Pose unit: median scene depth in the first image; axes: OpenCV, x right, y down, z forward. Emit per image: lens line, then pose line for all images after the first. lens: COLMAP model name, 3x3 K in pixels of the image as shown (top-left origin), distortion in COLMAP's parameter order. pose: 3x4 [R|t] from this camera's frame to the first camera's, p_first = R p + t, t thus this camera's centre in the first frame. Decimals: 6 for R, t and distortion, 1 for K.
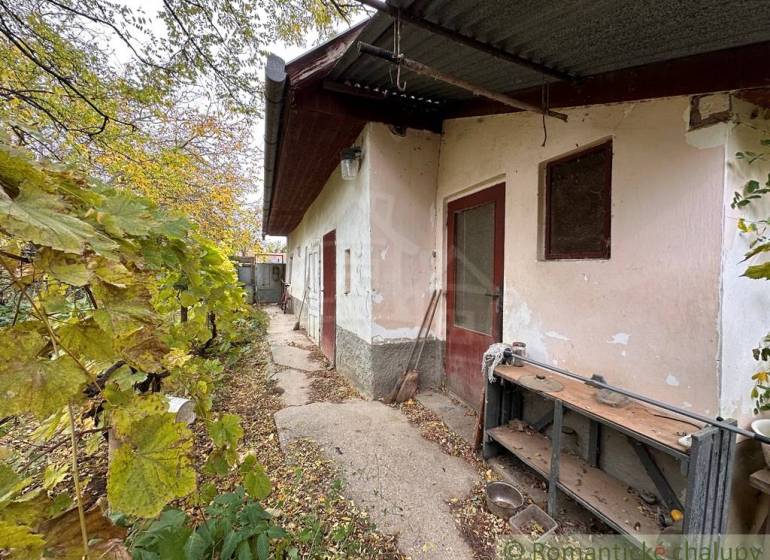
lens RADIAL K [[307.8, 0, 386.2], [0, 307.8, 277.2], [0, 0, 1]] dist [0.000887, 0.000009]
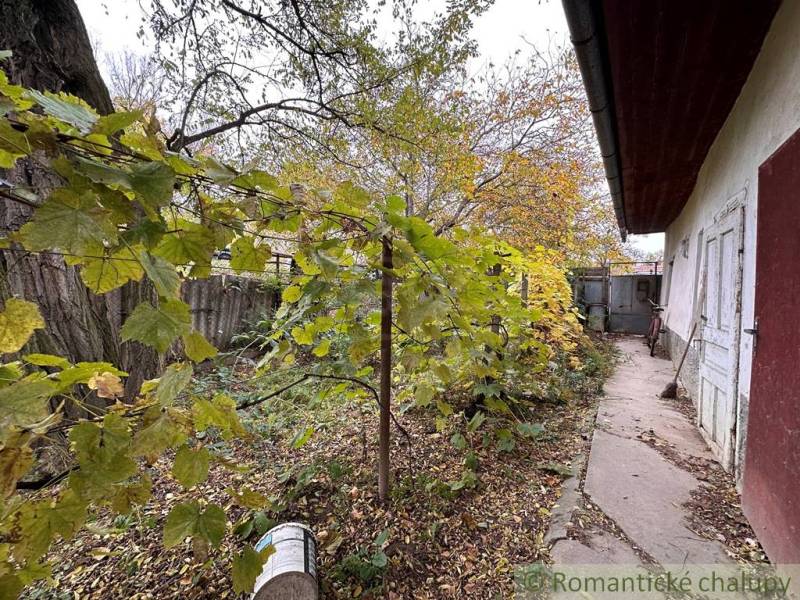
lens RADIAL K [[320.4, 0, 402.8], [0, 320.4, 300.3], [0, 0, 1]] dist [-0.000037, -0.000029]
pose [[0.526735, 0.029725, -0.849510, -0.069719], [-0.019792, 0.999546, 0.022703, 0.005721], [0.849799, 0.004855, 0.527084, 0.310069]]
